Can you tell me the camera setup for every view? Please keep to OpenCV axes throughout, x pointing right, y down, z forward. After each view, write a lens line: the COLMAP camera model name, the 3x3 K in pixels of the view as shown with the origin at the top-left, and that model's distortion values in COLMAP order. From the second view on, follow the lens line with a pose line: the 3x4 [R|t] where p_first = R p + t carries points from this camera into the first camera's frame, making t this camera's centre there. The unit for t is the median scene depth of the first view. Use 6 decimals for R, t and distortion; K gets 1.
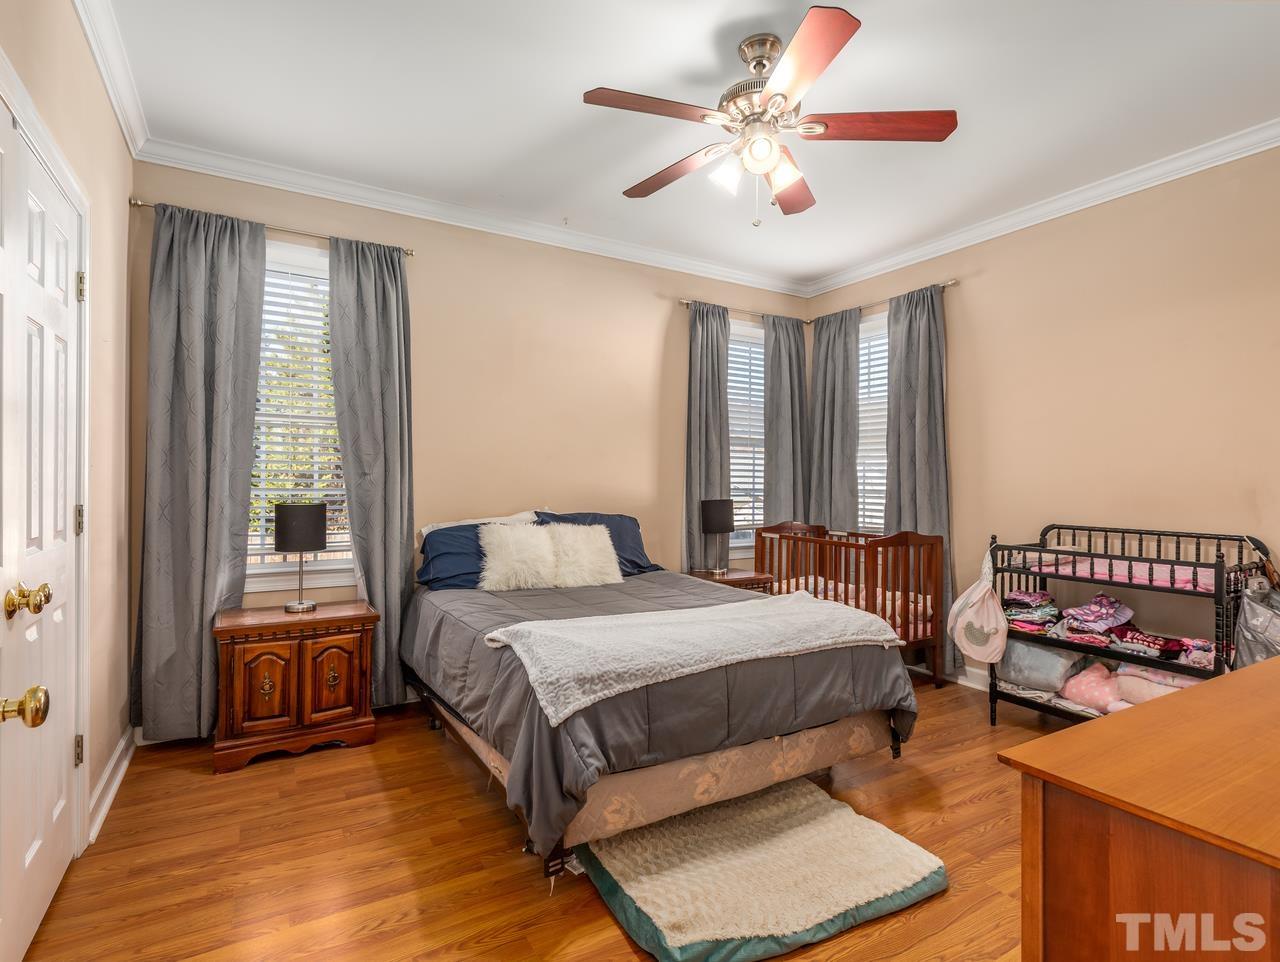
lens RADIAL K [[649.7, 0, 590.0], [0, 649.7, 481.6], [0, 0, 1]] dist [-0.001957, 0.003061]
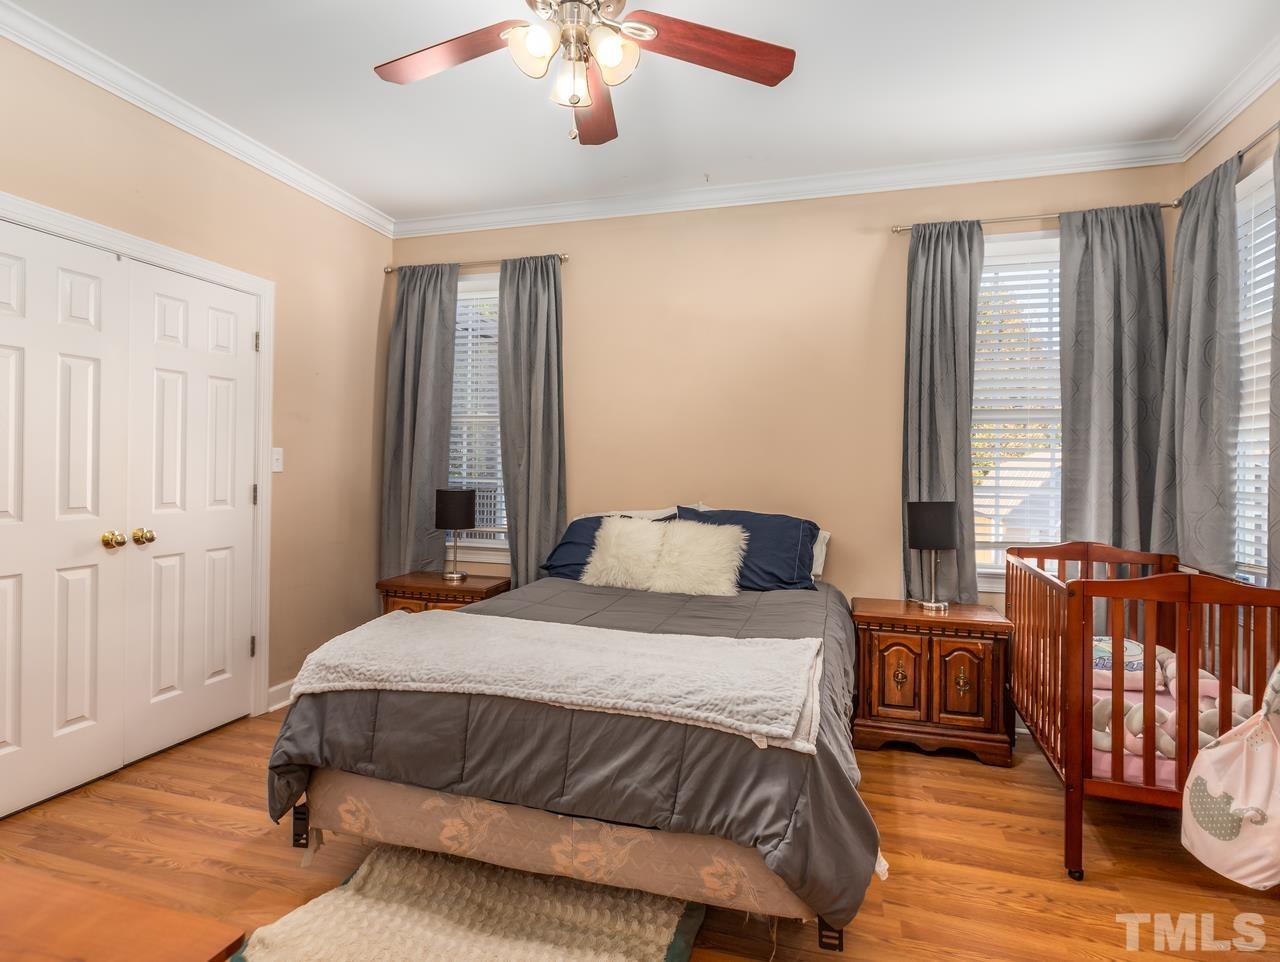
lens RADIAL K [[649.7, 0, 637.8], [0, 649.7, 472.5], [0, 0, 1]] dist [-0.001957, 0.003061]
pose [[0.704791, 0.003426, -0.709407, 0.661790], [-0.010209, 0.999934, -0.005313, 0.004425], [0.709342, 0.010987, 0.704779, 0.403127]]
